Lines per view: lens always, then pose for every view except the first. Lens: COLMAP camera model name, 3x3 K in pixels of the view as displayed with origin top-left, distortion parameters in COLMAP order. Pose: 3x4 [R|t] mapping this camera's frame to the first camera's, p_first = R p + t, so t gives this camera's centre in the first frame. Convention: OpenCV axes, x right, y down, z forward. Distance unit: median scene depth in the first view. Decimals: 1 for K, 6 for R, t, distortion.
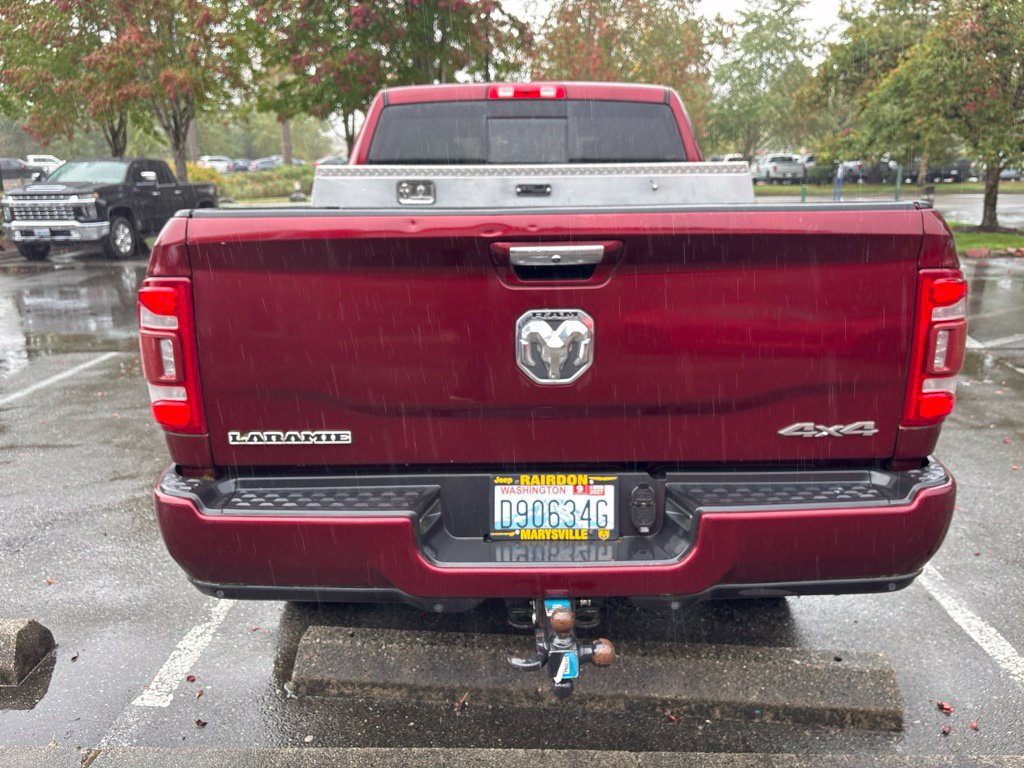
lens RADIAL K [[779.8, 0, 508.0], [0, 779.8, 376.5], [0, 0, 1]] dist [0.046992, -0.048808]
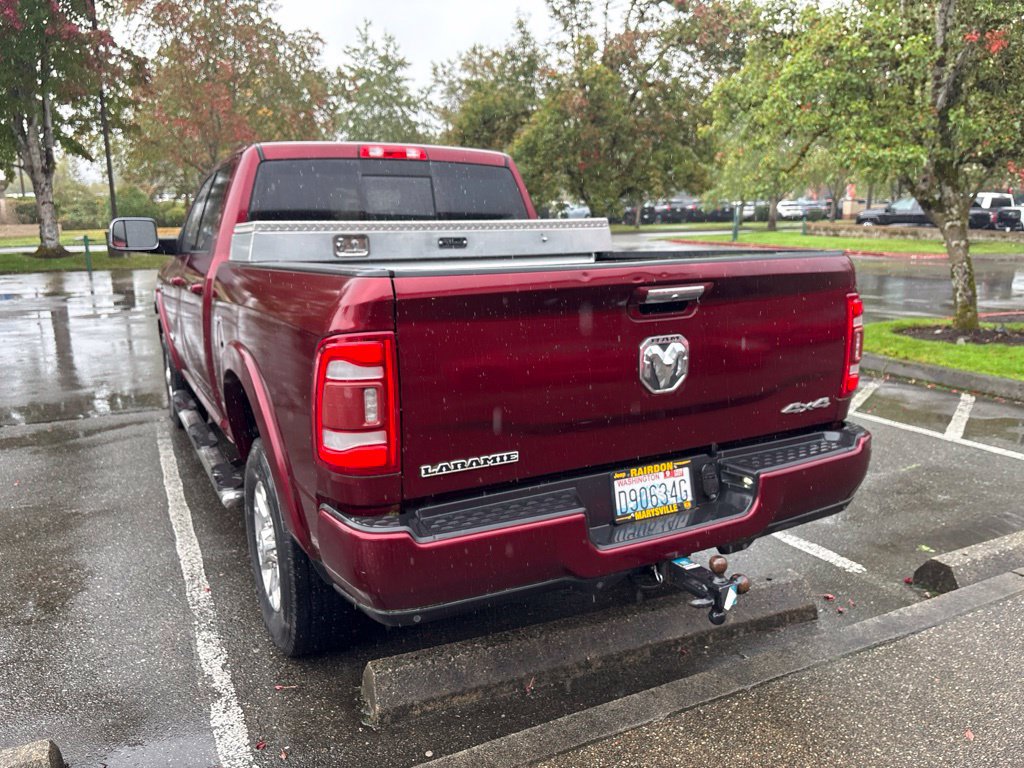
lens RADIAL K [[779.8, 0, 508.9], [0, 779.8, 379.9], [0, 0, 1]] dist [0.046992, -0.048808]
pose [[0.886634, -0.093993, 0.452819, -0.713744], [0.115730, 0.993070, -0.020468, -0.013940], [-0.447757, 0.070552, 0.891367, -0.048968]]
